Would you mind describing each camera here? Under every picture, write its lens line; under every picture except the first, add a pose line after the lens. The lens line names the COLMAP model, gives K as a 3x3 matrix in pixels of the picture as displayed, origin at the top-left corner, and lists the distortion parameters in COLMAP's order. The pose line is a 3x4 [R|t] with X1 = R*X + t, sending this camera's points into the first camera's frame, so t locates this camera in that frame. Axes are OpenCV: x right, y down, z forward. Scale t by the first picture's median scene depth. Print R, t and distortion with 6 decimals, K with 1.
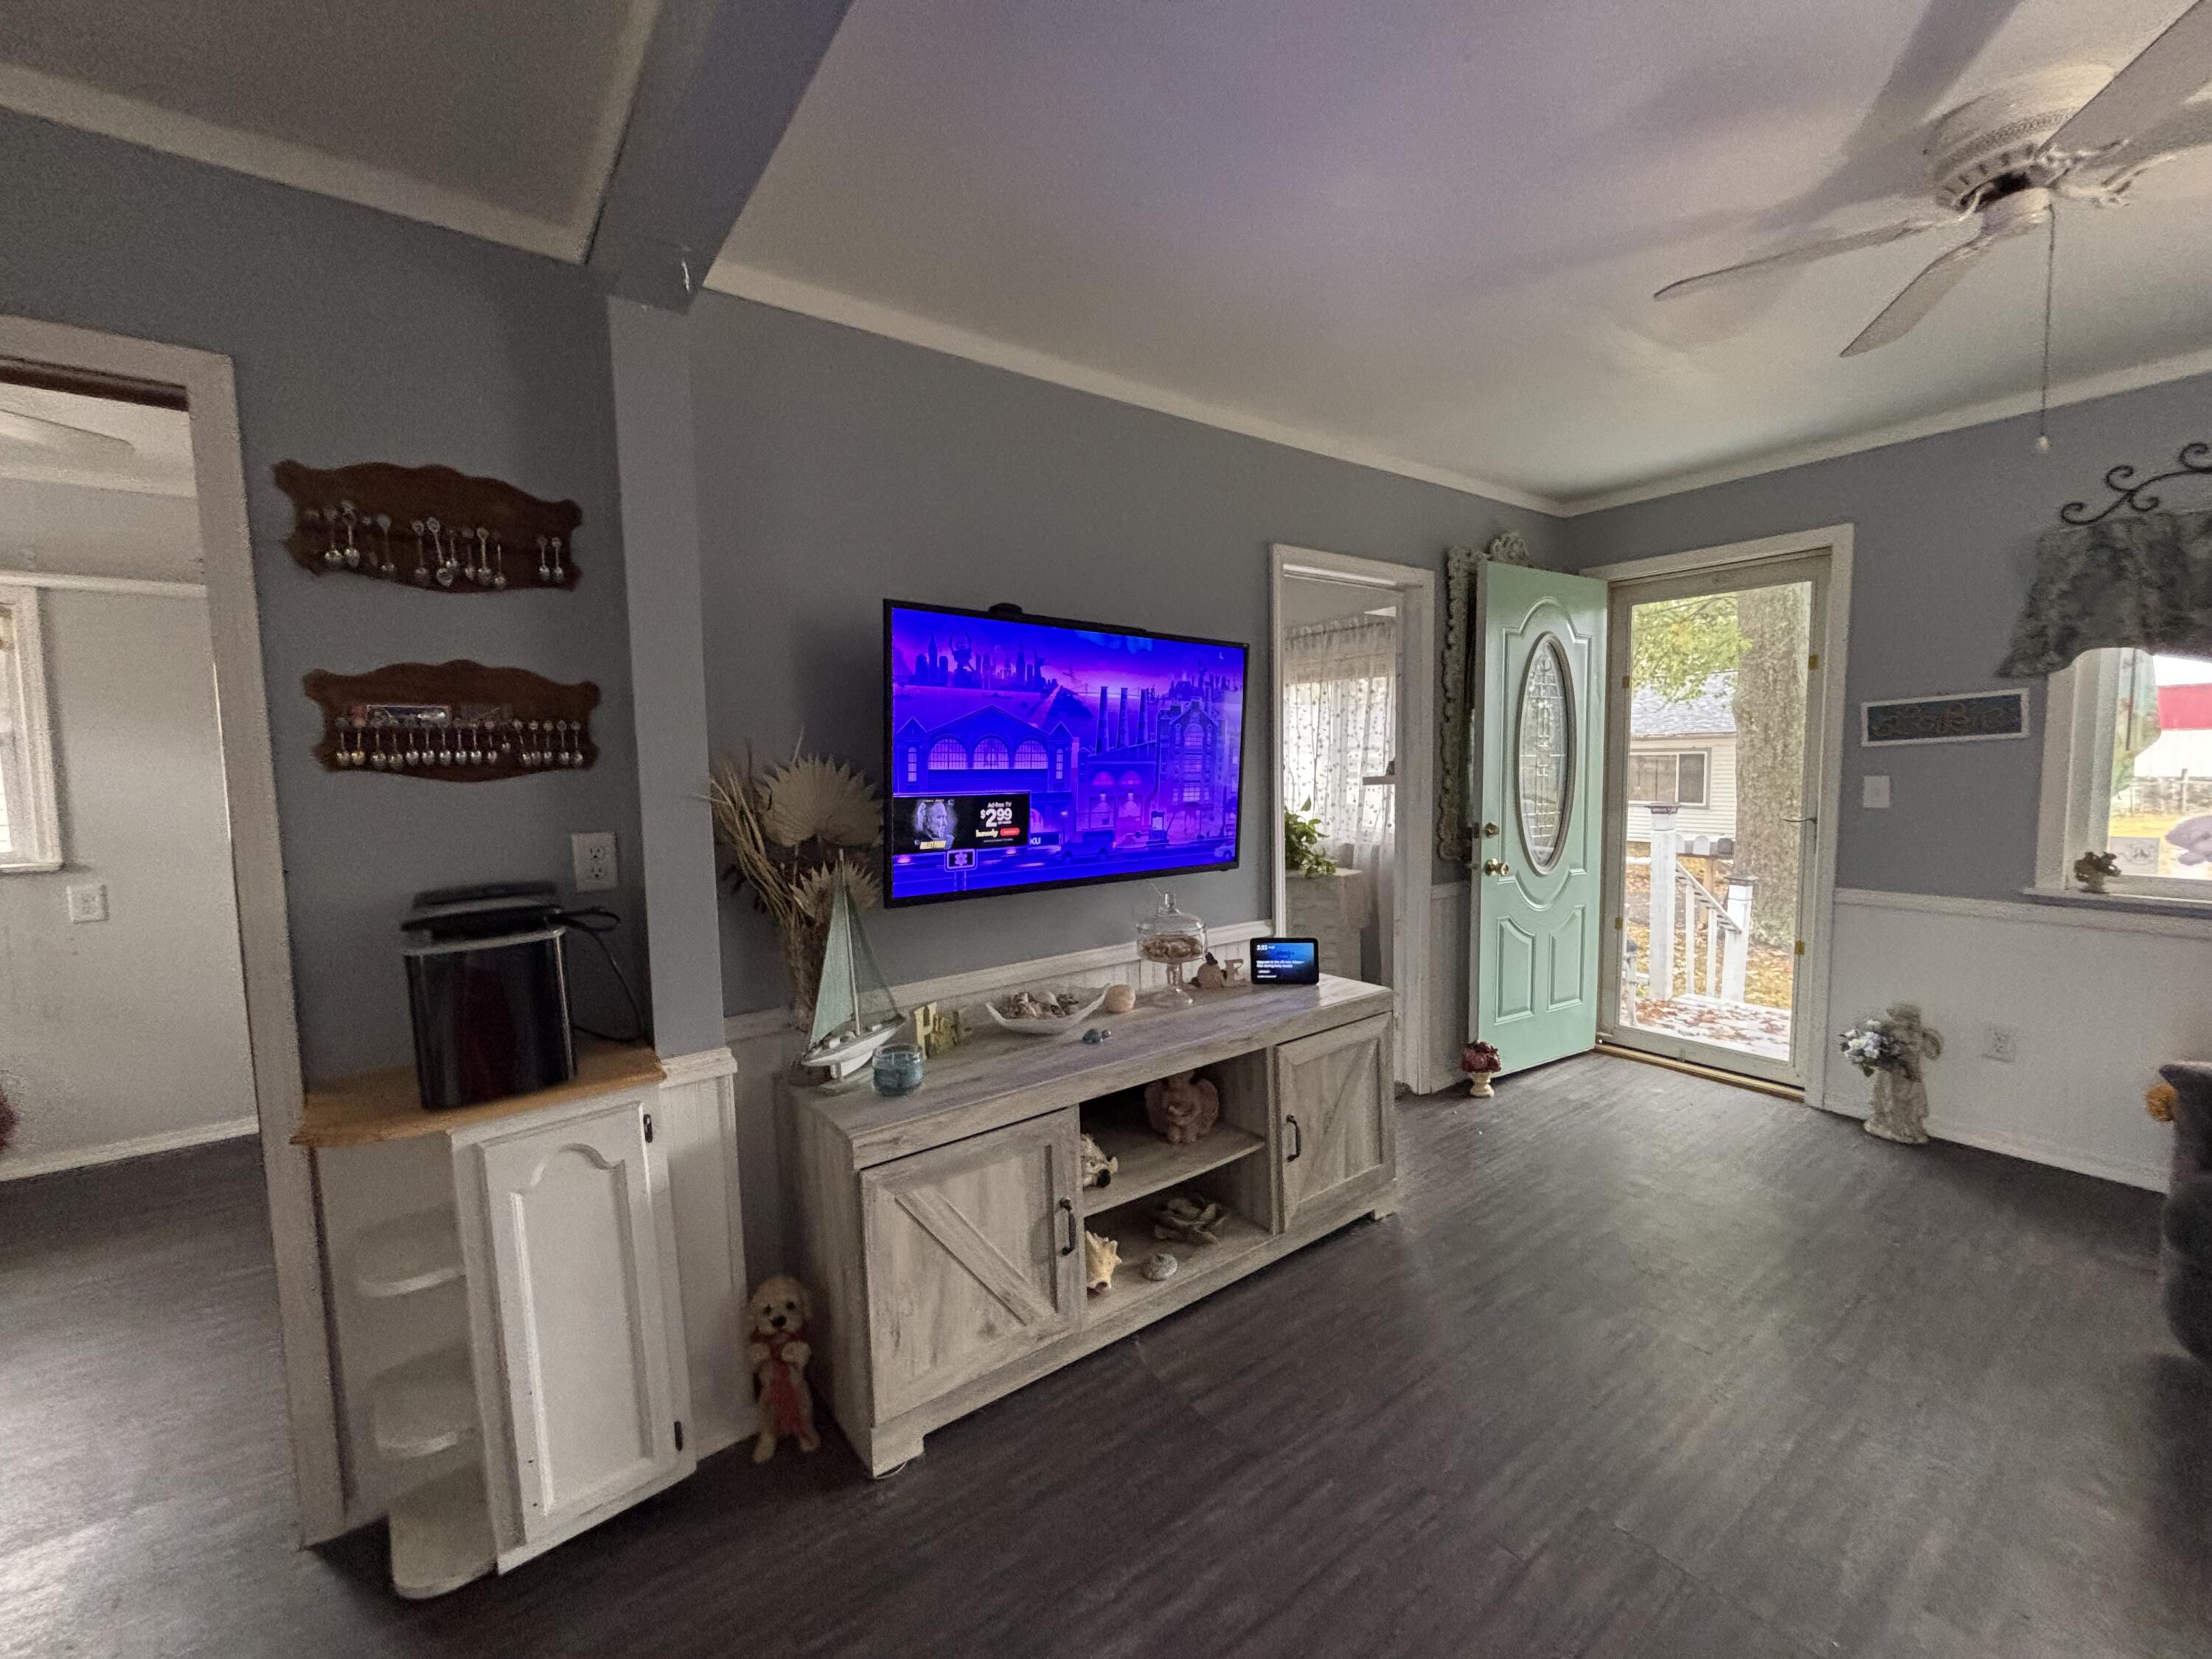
lens RADIAL K [[889.8, 0, 1095.9], [0, 889.8, 827.9], [0, 0, 1]] dist [0.004274, -0.001761]
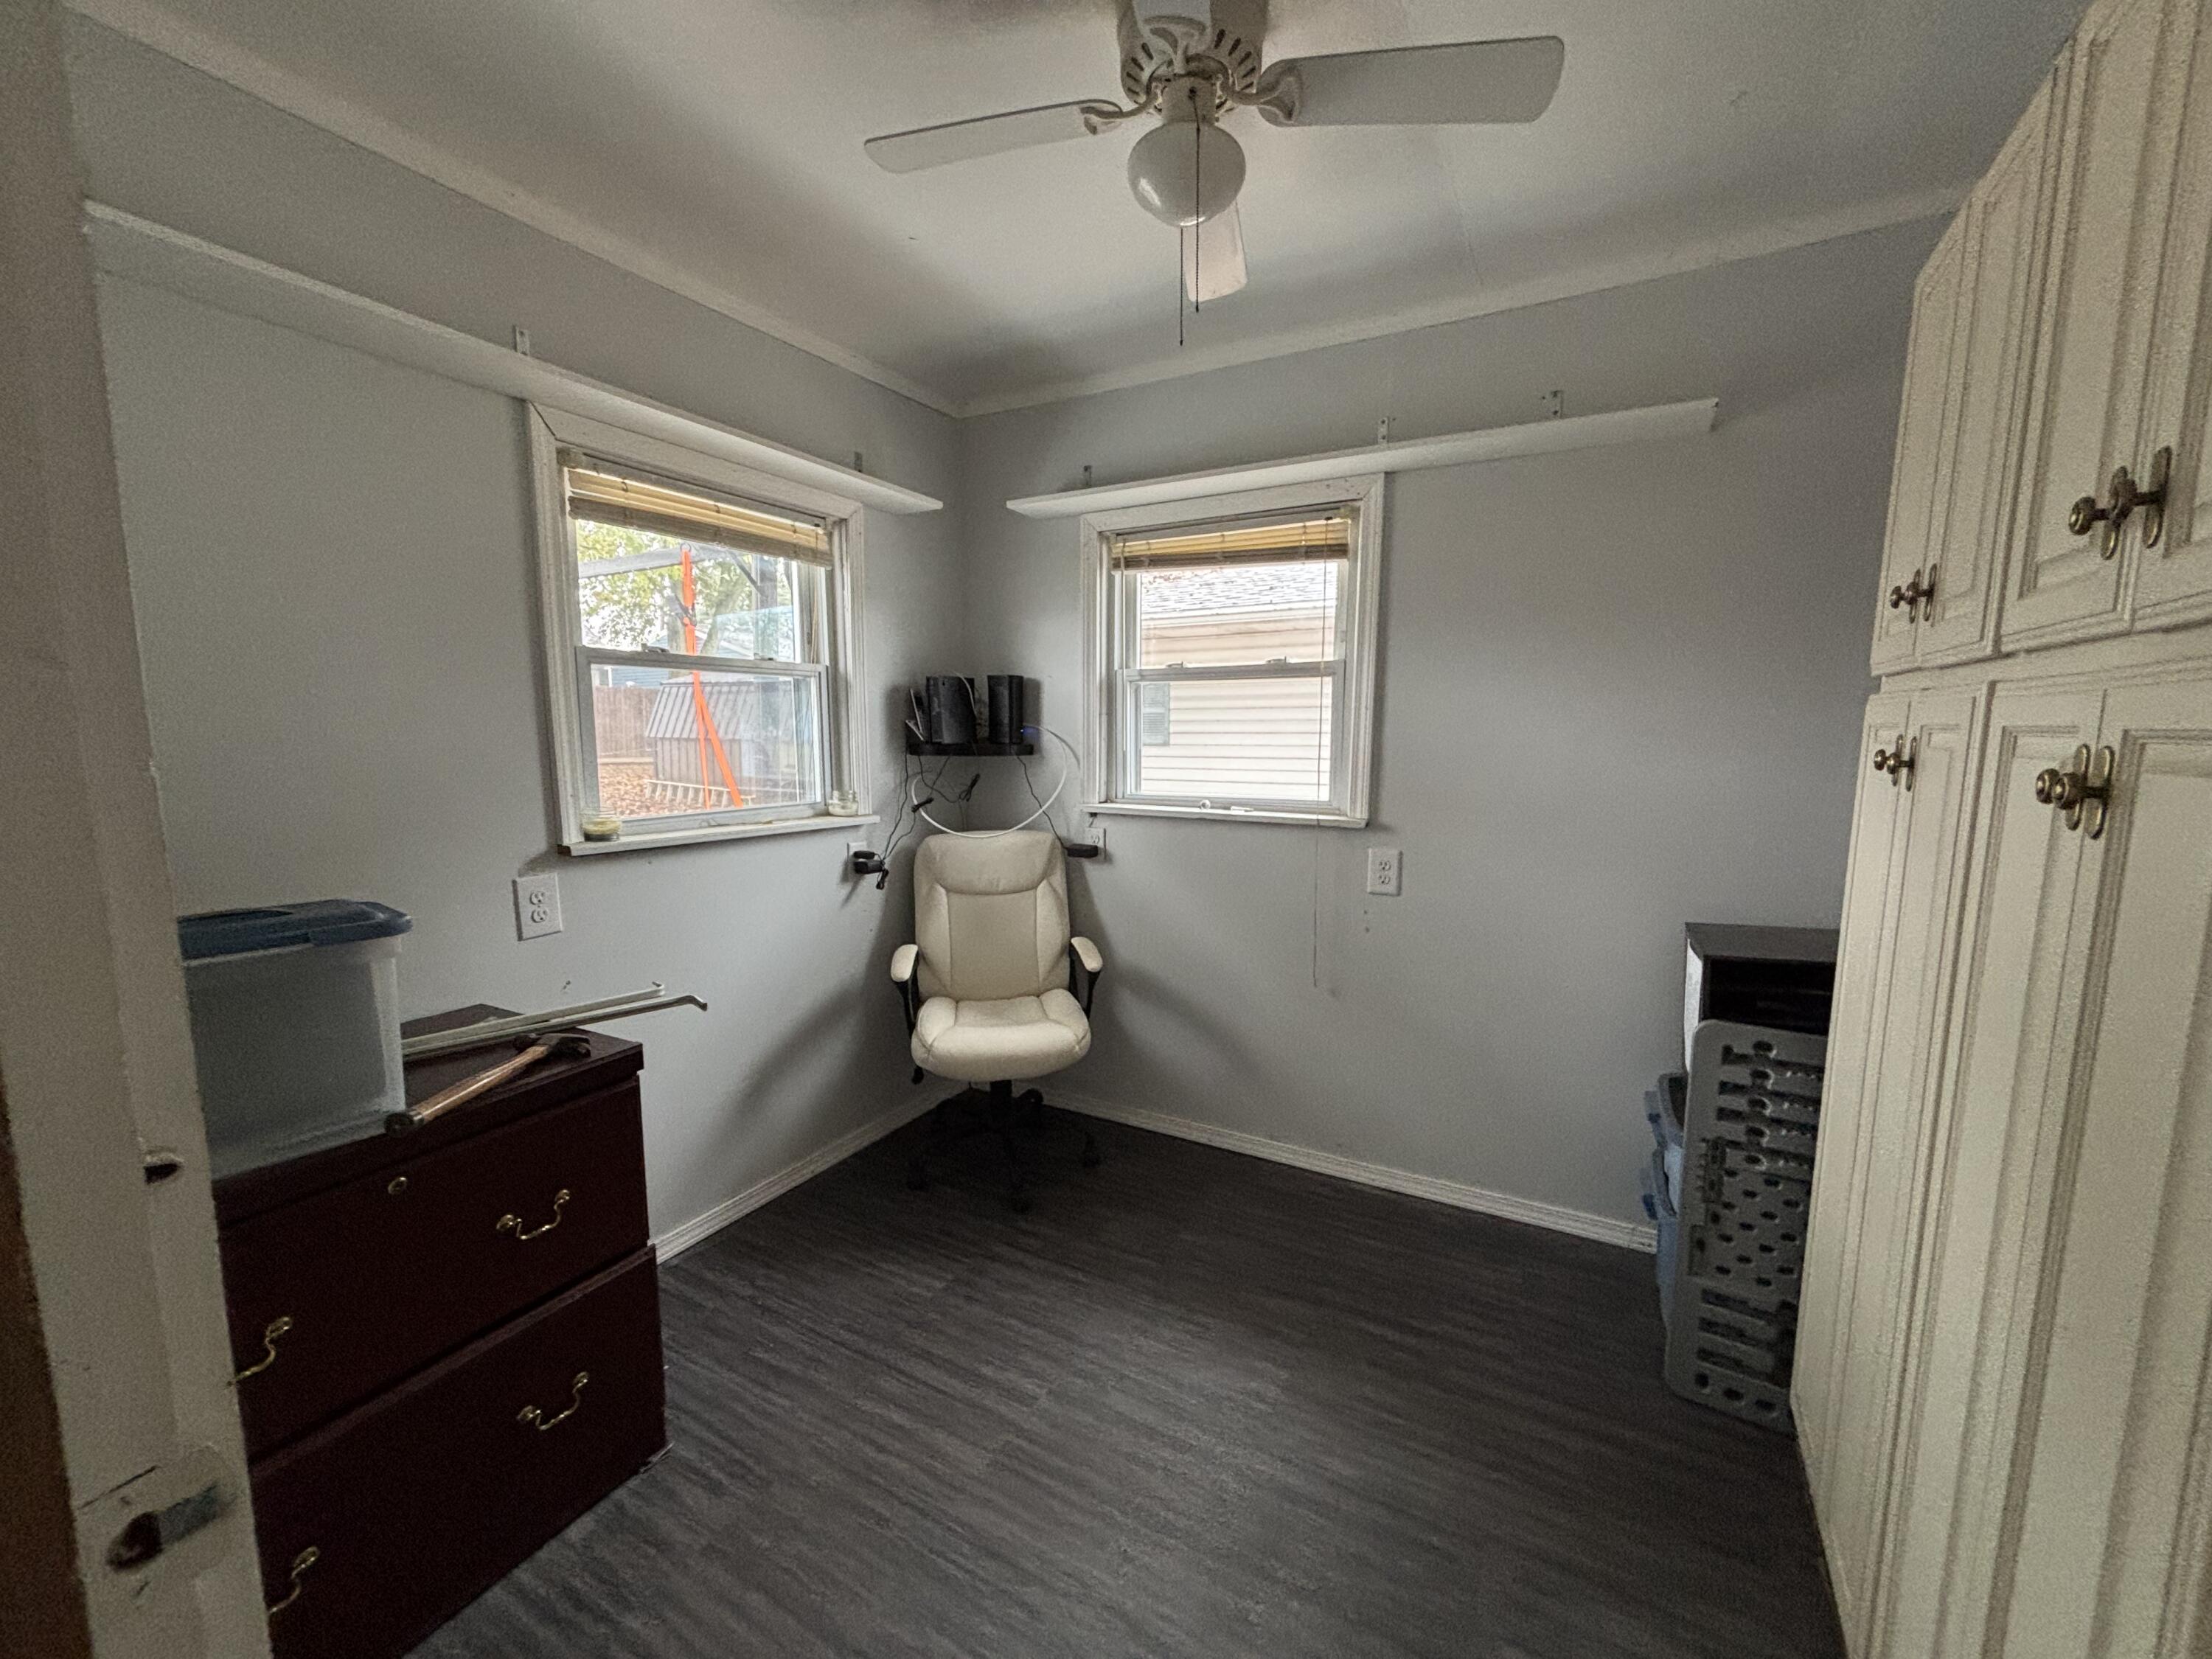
lens RADIAL K [[889.8, 0, 1102.2], [0, 889.8, 833.6], [0, 0, 1]] dist [0.004274, -0.001761]
pose [[0.408822, 0.136087, -0.902411, -0.525420], [-0.074747, 0.990490, 0.115507, -0.021882], [0.909548, 0.020230, 0.415106, 0.444003]]
